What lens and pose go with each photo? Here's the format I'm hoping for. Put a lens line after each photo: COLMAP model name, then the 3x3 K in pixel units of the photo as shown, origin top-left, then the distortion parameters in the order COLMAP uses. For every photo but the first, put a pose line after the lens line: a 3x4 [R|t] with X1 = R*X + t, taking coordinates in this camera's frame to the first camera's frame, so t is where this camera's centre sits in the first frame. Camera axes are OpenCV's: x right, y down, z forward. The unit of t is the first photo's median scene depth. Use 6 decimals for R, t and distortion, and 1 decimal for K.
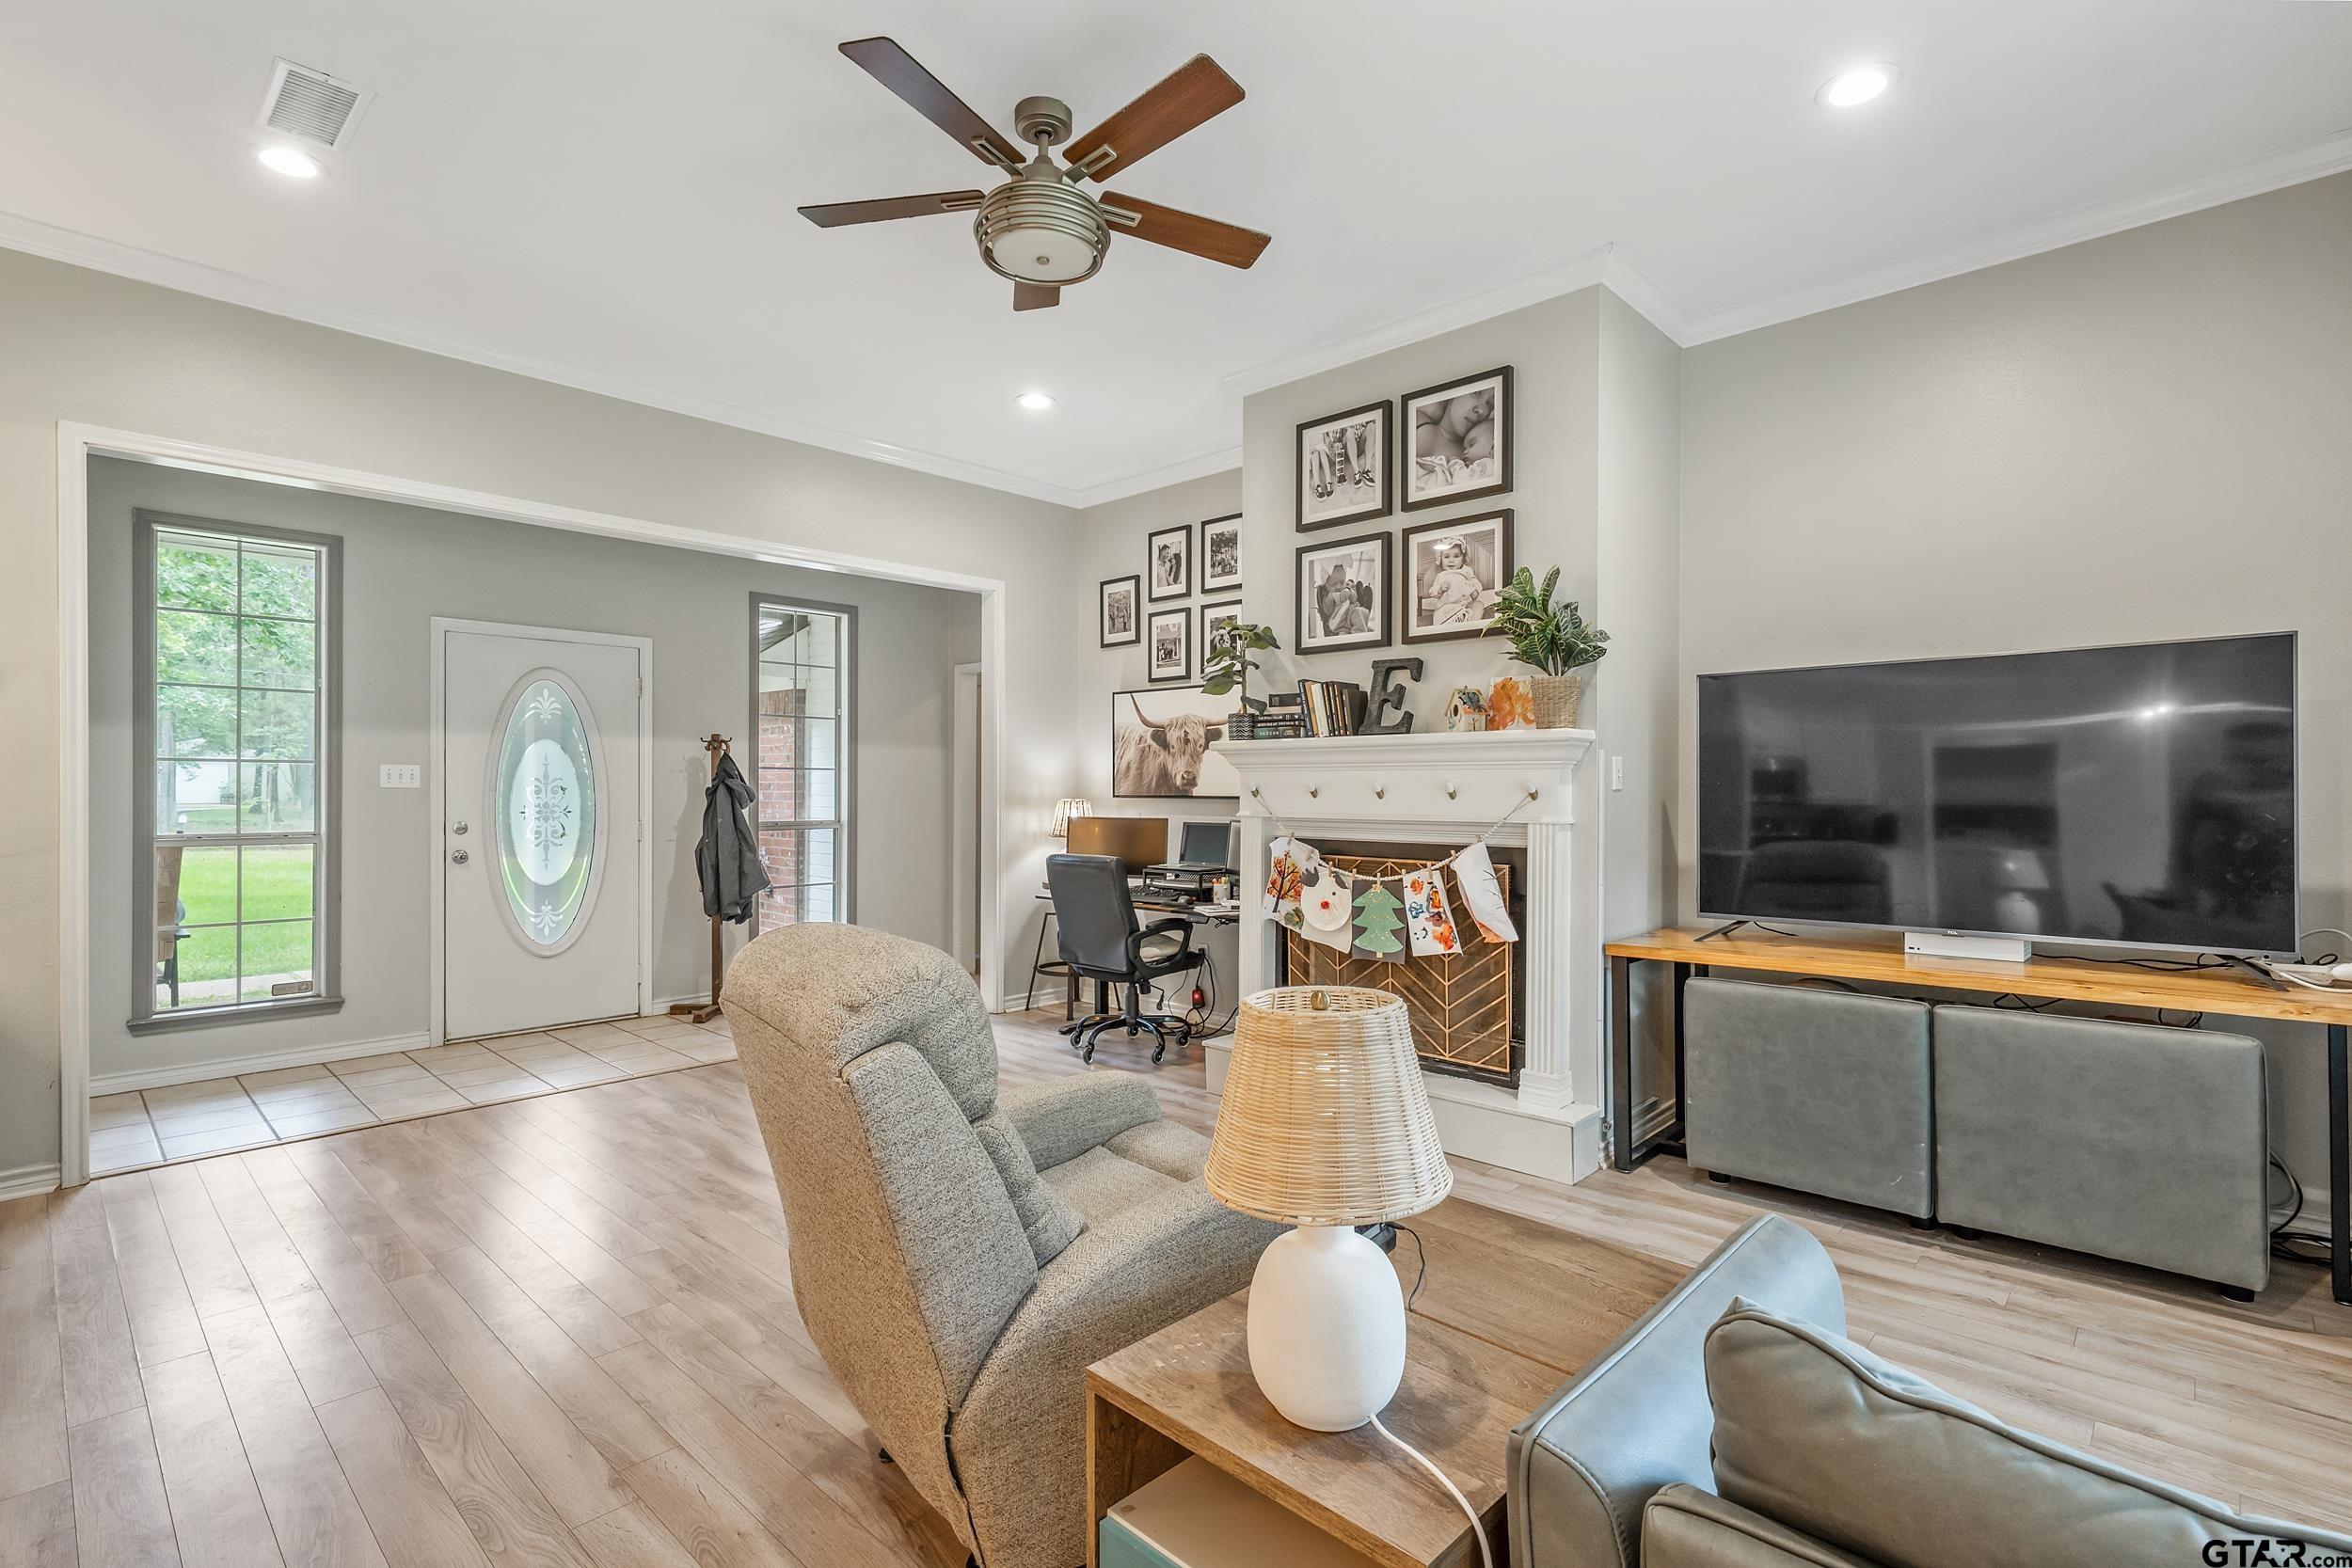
lens RADIAL K [[1096.5, 0, 1183.0], [0, 1096.5, 788.5], [0, 0, 1]] dist [-0.004055, 0.001274]
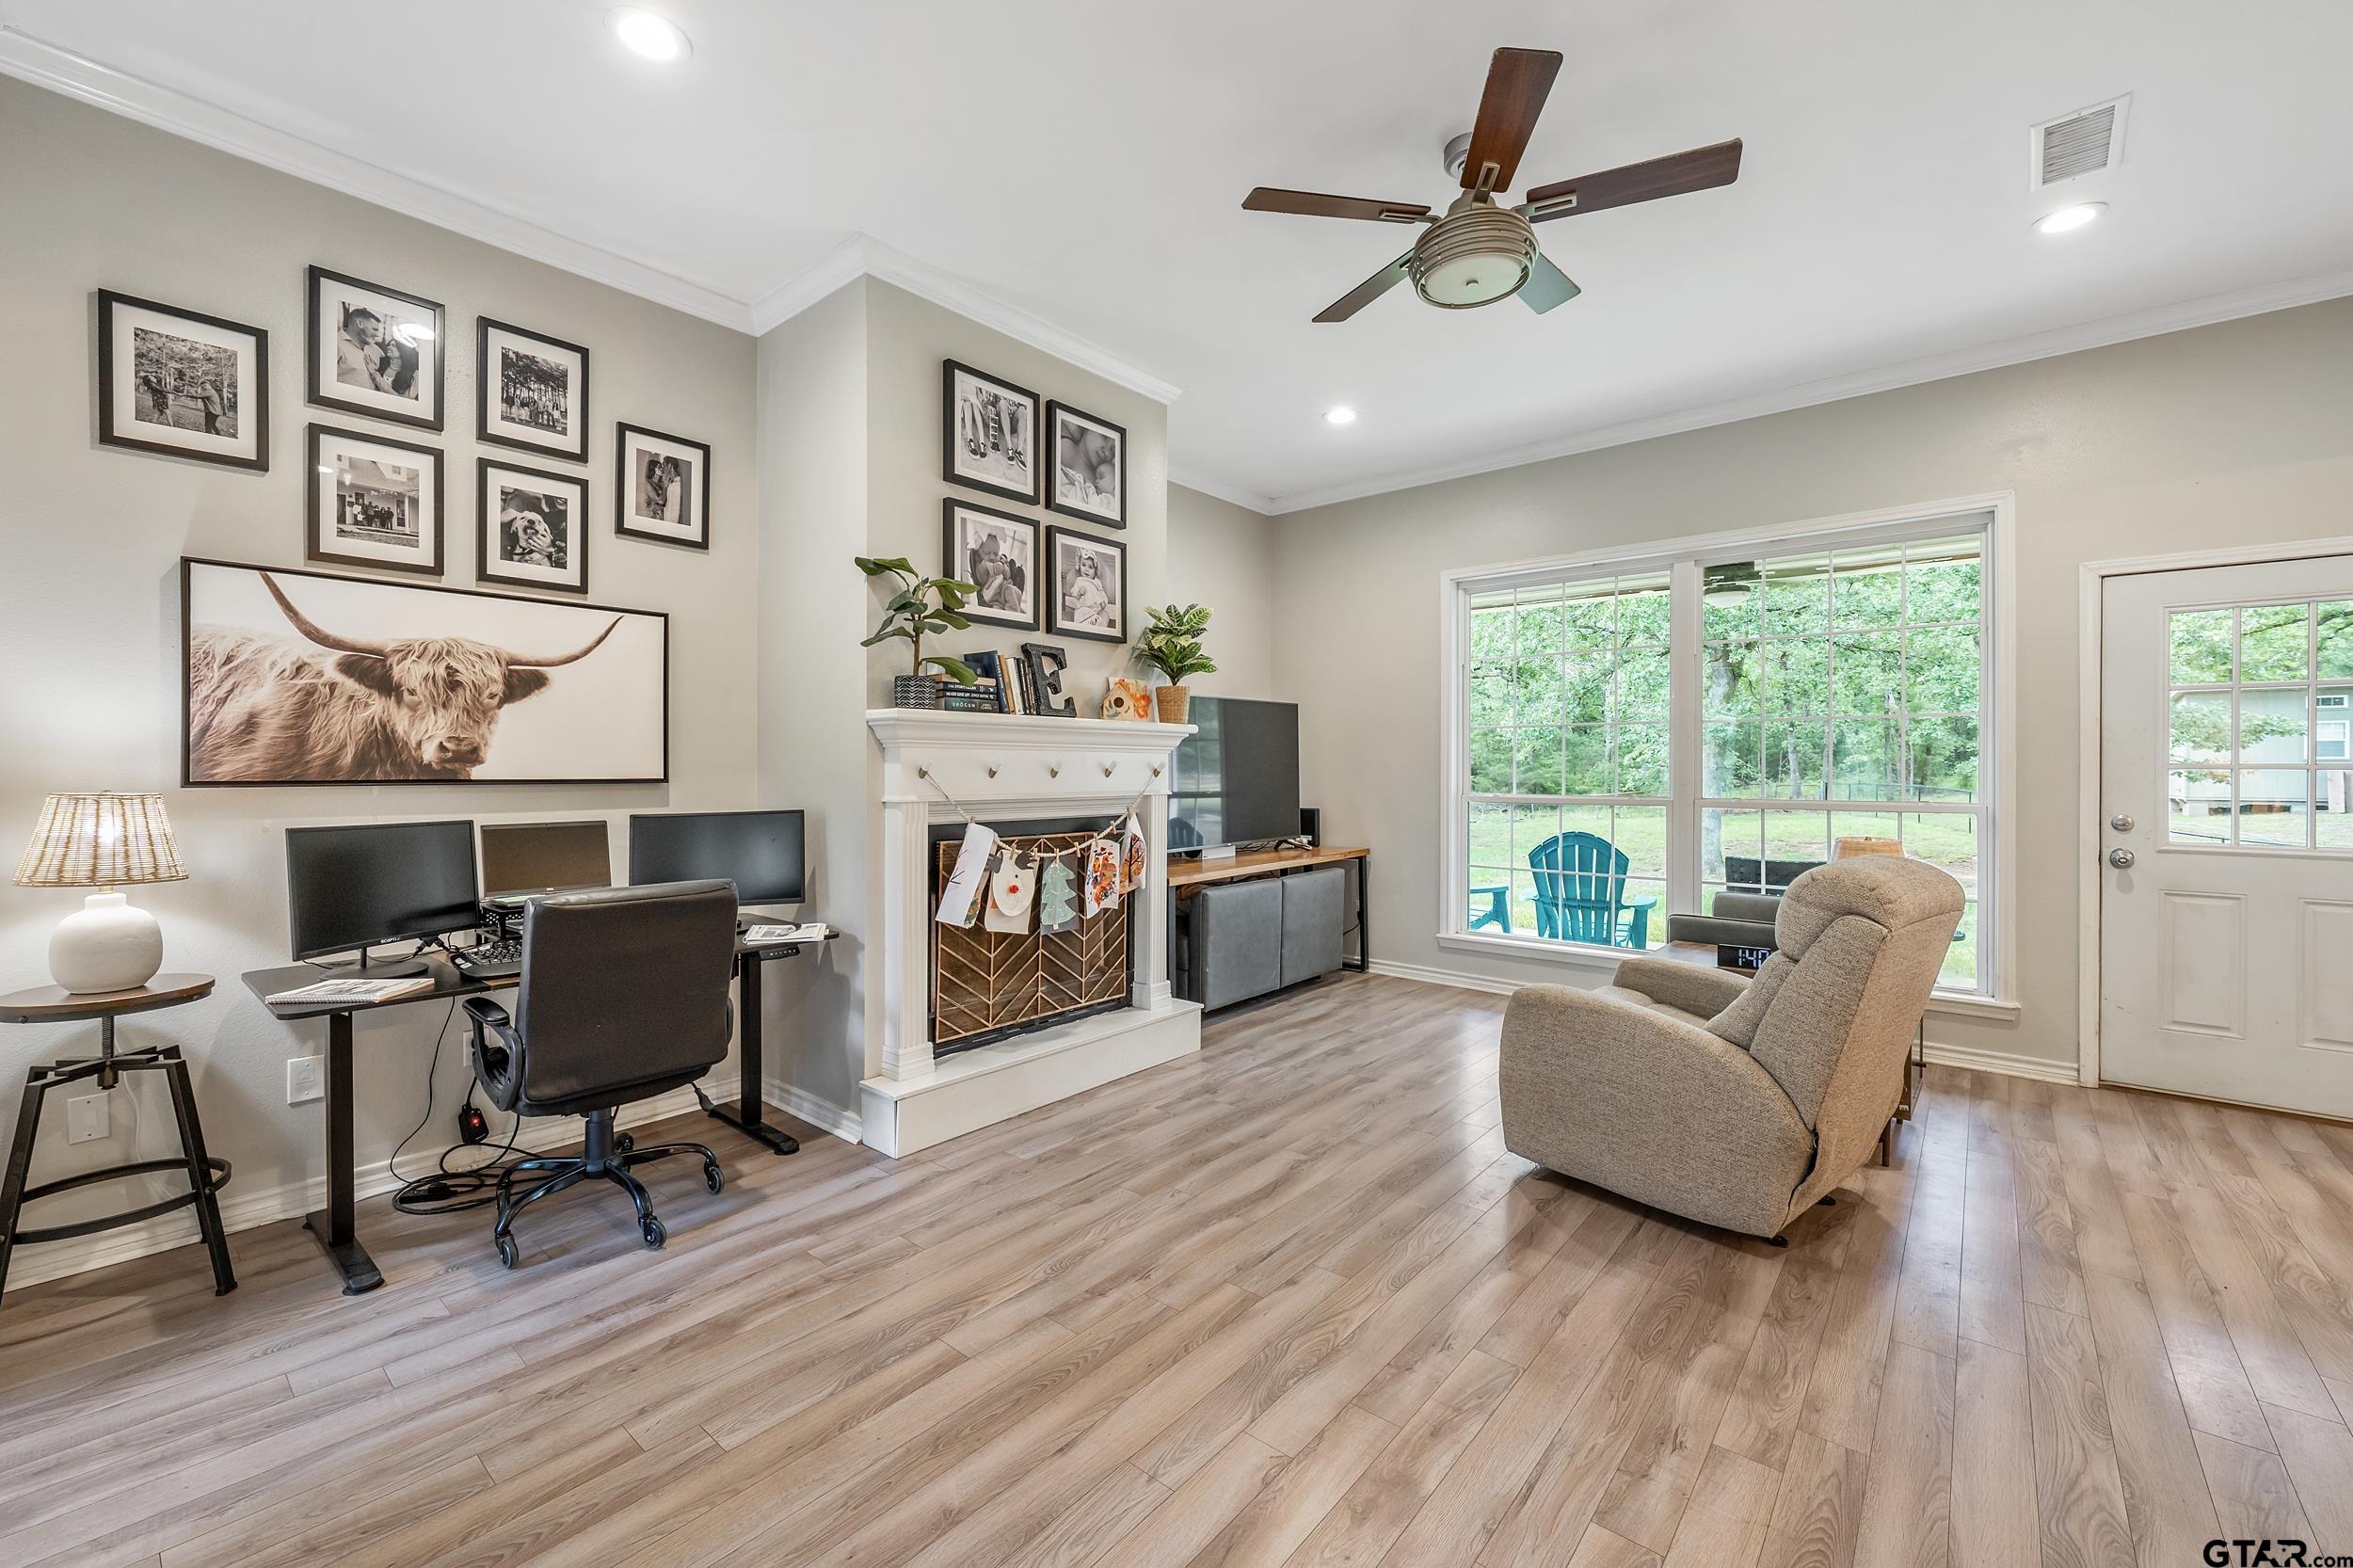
lens RADIAL K [[935.2, 0, 1191.0], [0, 935.2, 767.9], [0, 0, 1]] dist [0.000369, 0.000078]
pose [[-0.045208, -0.001674, 0.998976, -0.685076], [-0.002348, 0.999996, 0.001570, -0.001740], [-0.998975, -0.002275, -0.045212, 0.865341]]
